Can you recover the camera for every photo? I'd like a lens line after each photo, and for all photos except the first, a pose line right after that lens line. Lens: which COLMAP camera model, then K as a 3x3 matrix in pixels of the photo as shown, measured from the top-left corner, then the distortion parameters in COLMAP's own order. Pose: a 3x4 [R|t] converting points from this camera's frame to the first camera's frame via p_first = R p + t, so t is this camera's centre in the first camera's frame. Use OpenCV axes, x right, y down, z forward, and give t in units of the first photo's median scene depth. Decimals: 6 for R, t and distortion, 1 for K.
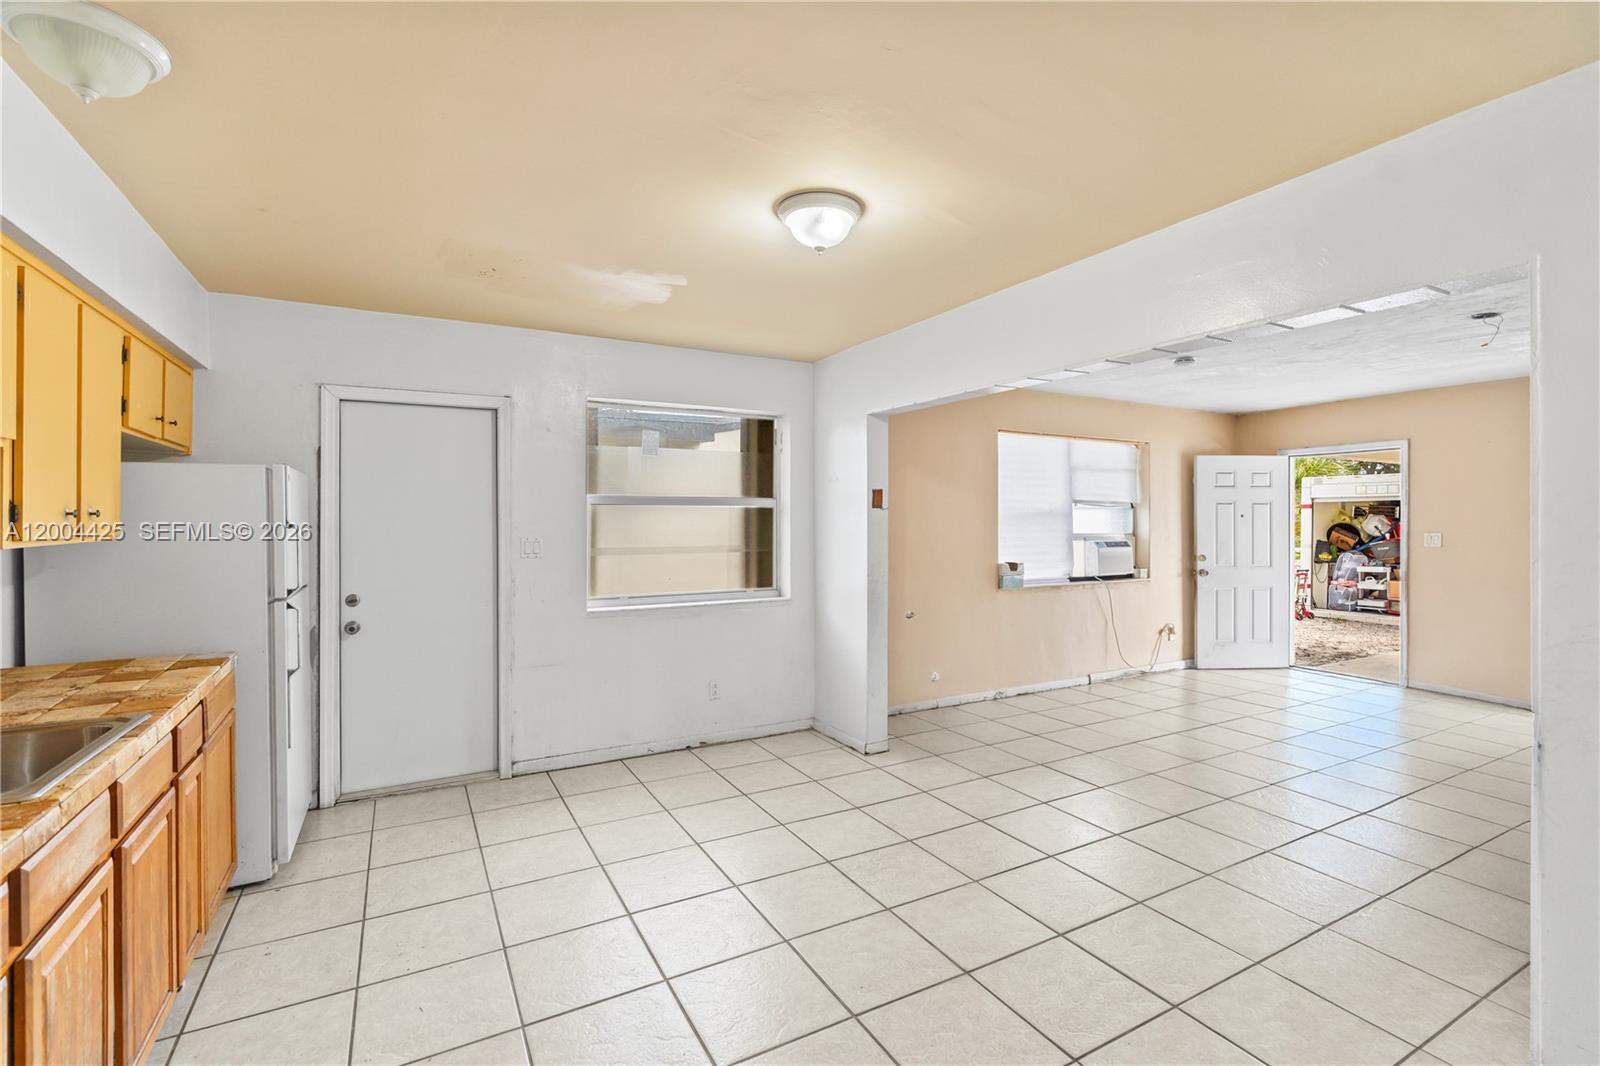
lens RADIAL K [[728.8, 0, 805.2], [0, 728.8, 523.1], [0, 0, 1]] dist [-0.002848, 0.004223]
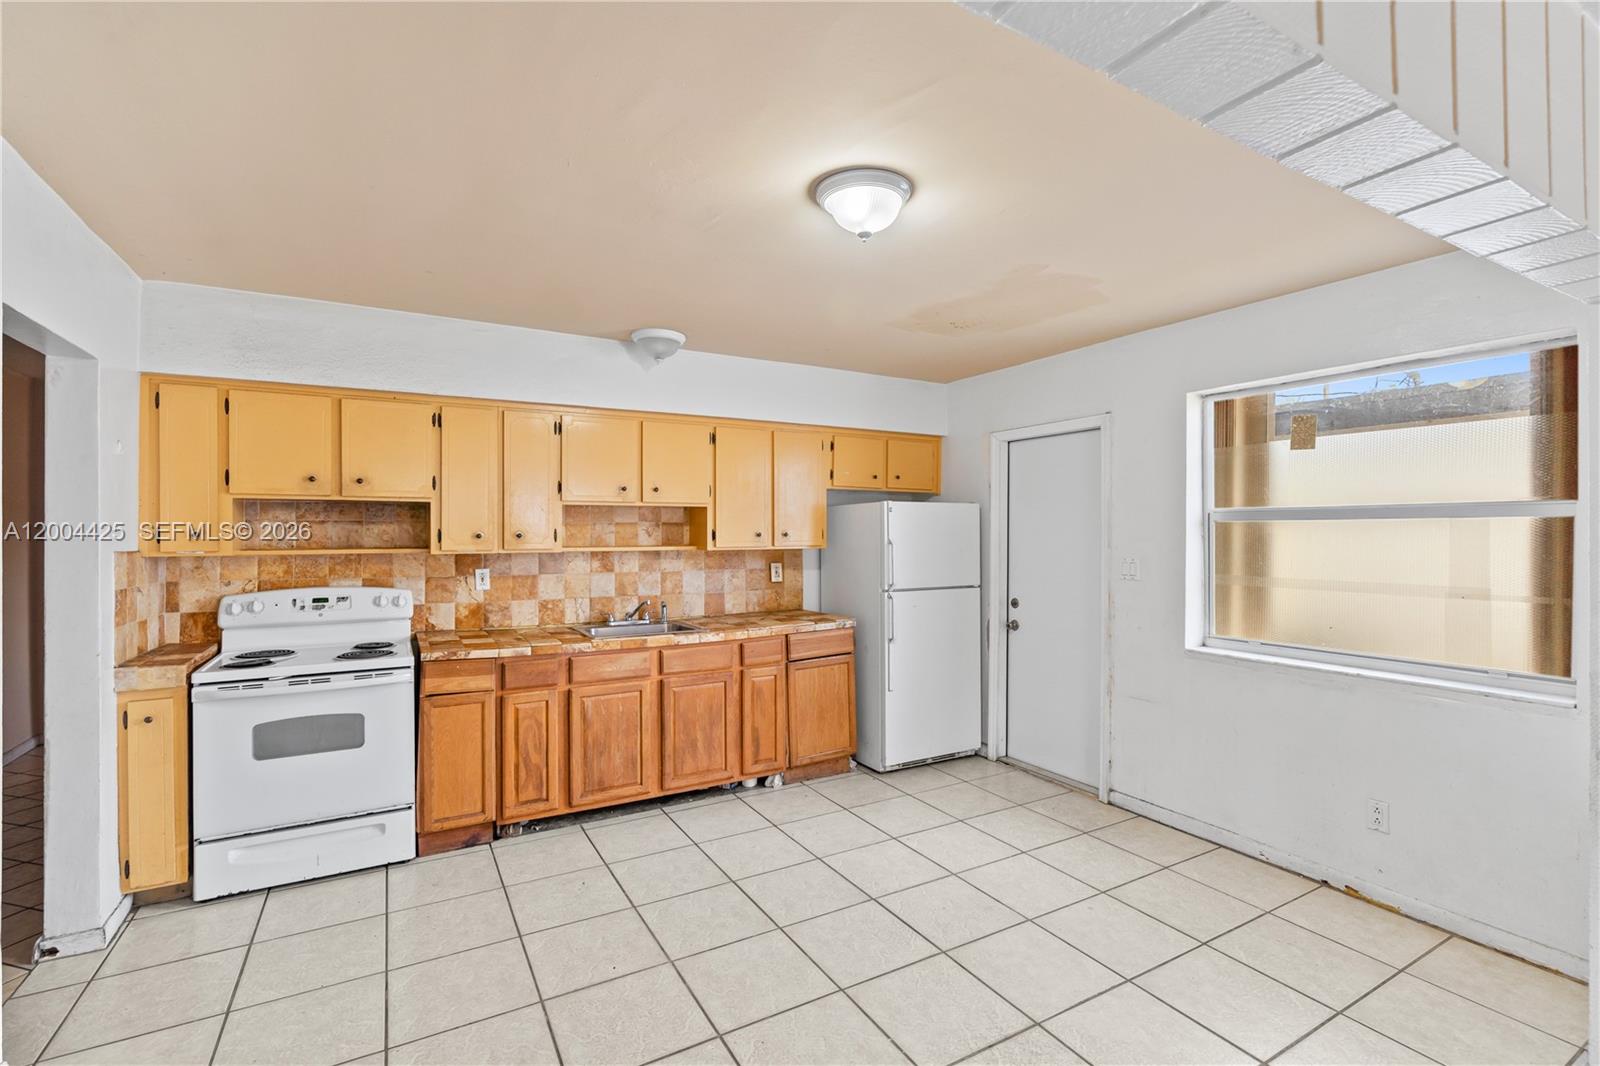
lens RADIAL K [[728.8, 0, 802.2], [0, 728.8, 535.4], [0, 0, 1]] dist [-0.002848, 0.004223]
pose [[0.012453, 0.003562, -0.999916, 0.593822], [-0.006318, 0.999974, 0.003484, -0.010634], [0.999902, 0.006274, 0.012475, 0.608377]]
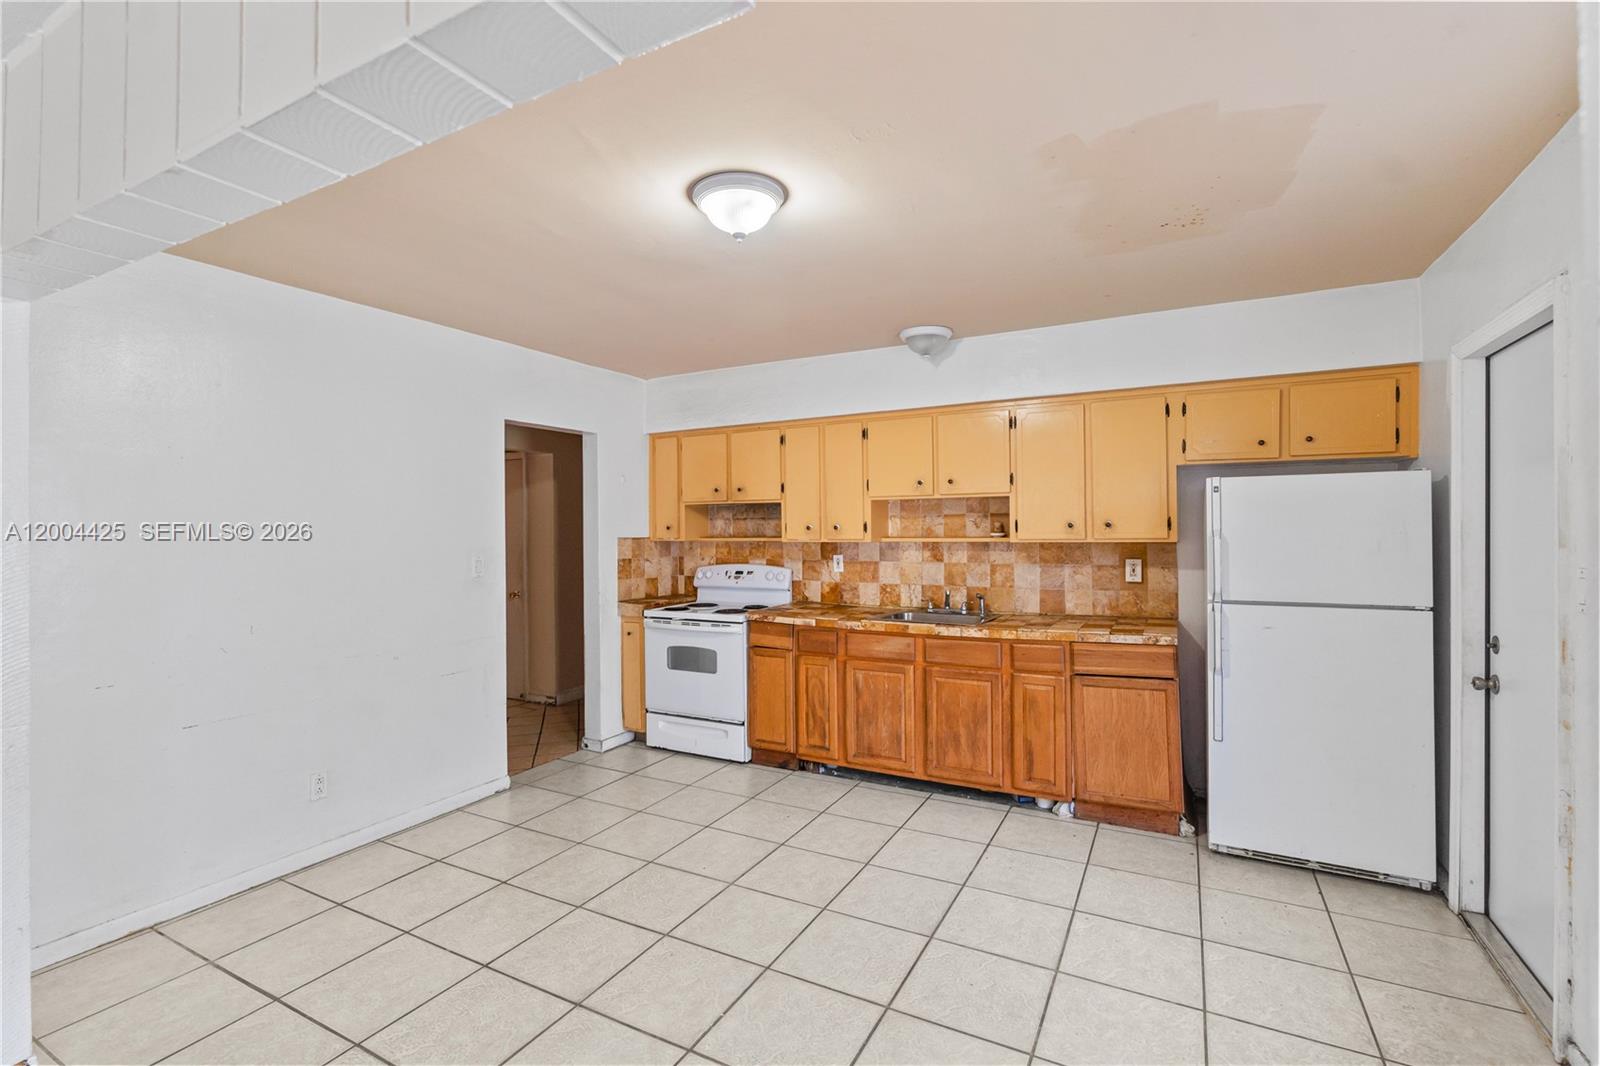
lens RADIAL K [[728.8, 0, 797.2], [0, 728.8, 528.2], [0, 0, 1]] dist [-0.002848, 0.004223]
pose [[-0.843677, 0.008551, -0.536782, 0.297521], [0.005724, 0.999960, 0.006932, -0.012074], [0.536820, 0.002776, -0.843692, 1.195255]]
